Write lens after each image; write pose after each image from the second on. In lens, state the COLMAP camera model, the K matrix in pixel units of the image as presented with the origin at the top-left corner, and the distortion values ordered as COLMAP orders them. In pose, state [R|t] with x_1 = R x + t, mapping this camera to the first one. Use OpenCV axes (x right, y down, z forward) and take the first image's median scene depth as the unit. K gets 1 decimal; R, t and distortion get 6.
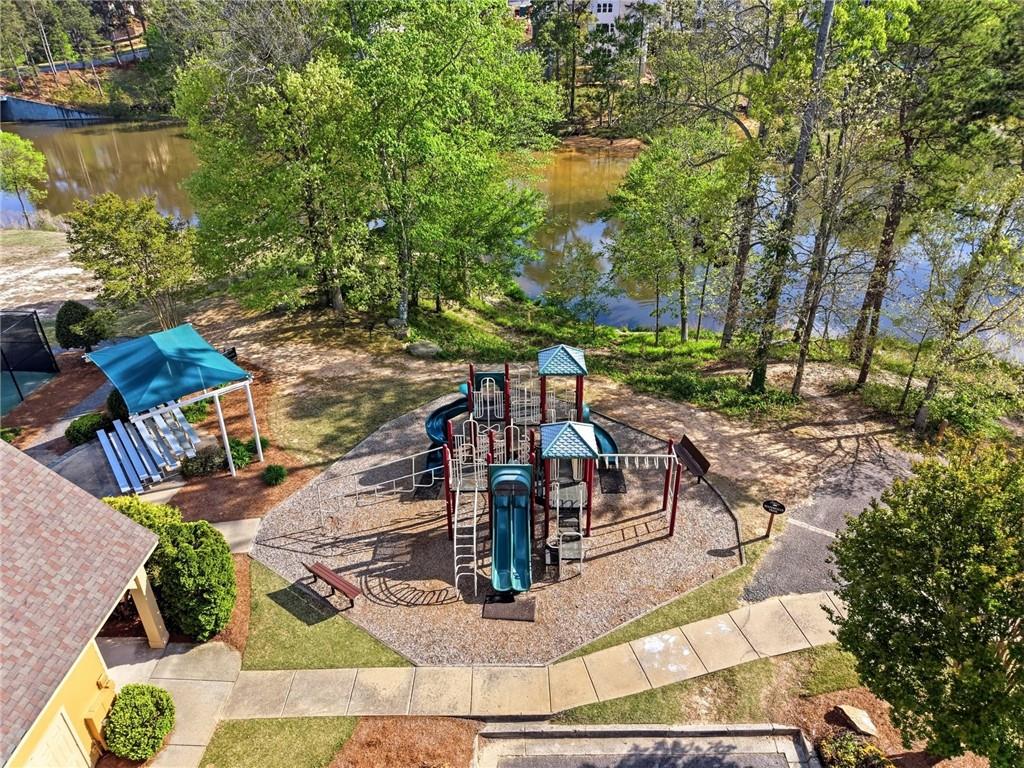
lens RADIAL K [[681.2, 0, 505.9], [0, 681.2, 388.4], [0, 0, 1]] dist [0.011695, 0.000271]
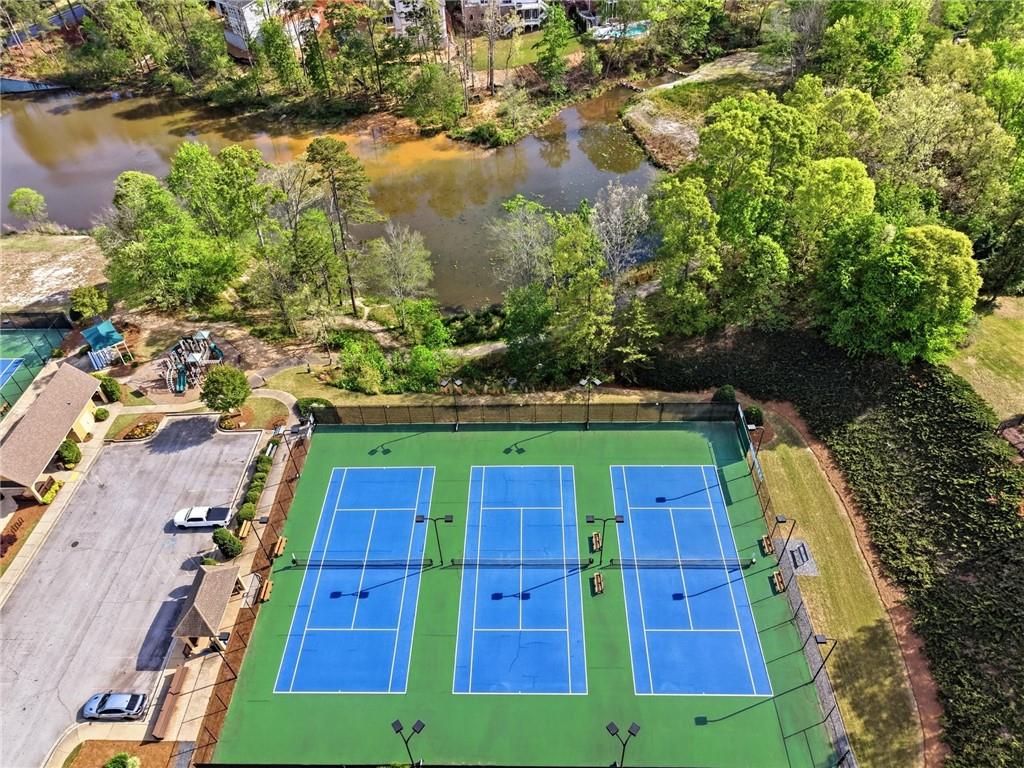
lens RADIAL K [[681.2, 0, 505.9], [0, 681.2, 388.4], [0, 0, 1]] dist [0.011695, 0.000271]
pose [[0.999623, -0.021882, -0.016555, 1.568129], [0.025138, 0.972170, 0.232925, -0.508955], [0.010998, -0.233254, 0.972354, -2.385596]]
